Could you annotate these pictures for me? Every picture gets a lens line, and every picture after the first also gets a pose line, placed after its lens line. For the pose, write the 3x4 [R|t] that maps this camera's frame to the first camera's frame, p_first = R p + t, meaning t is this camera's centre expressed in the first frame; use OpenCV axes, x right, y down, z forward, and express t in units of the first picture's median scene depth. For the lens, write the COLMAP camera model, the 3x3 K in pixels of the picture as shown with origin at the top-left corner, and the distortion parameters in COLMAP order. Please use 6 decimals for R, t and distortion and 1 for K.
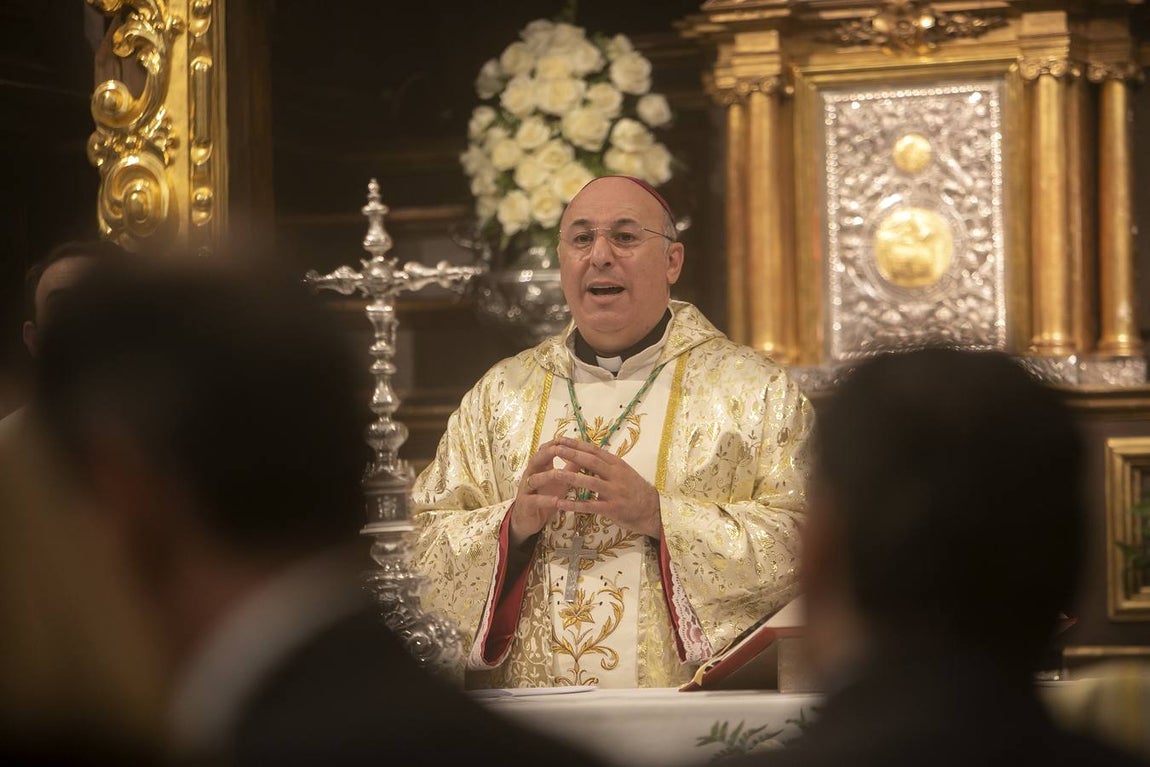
lens RADIAL K [[5671.8, 0, 604.6], [0, 5671.8, 402.3], [0, 0, 1]] dist [1.296452, 0.000000]
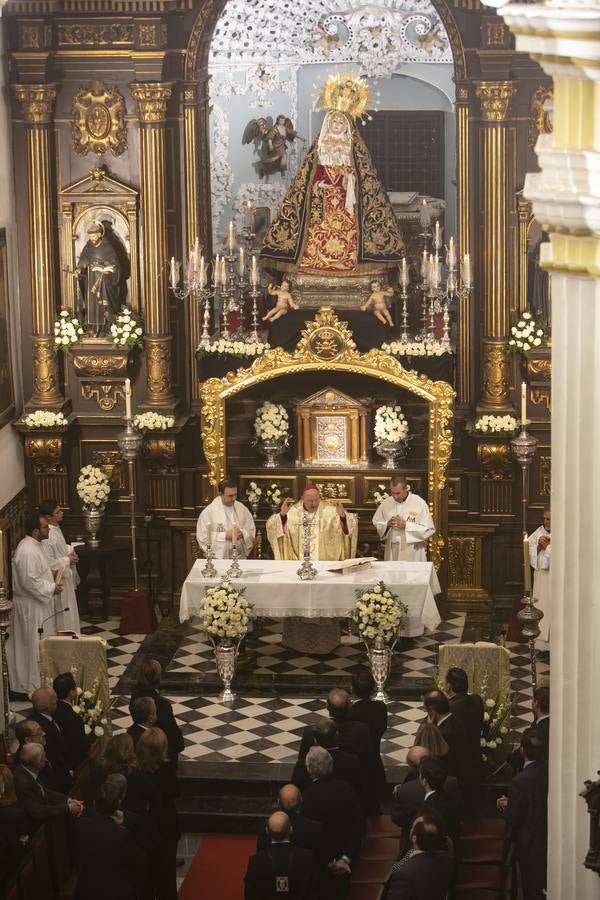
lens RADIAL K [[2381.9, 0, 308.2], [0, 2381.9, 486.6], [0, 0, 1]] dist [-0.109770, 0.000000]
pose [[0.978306, -0.043885, 0.202461, -0.480566], [-0.015235, 0.959418, 0.281576, -0.688859], [-0.206602, -0.278552, 0.937936, -1.376036]]
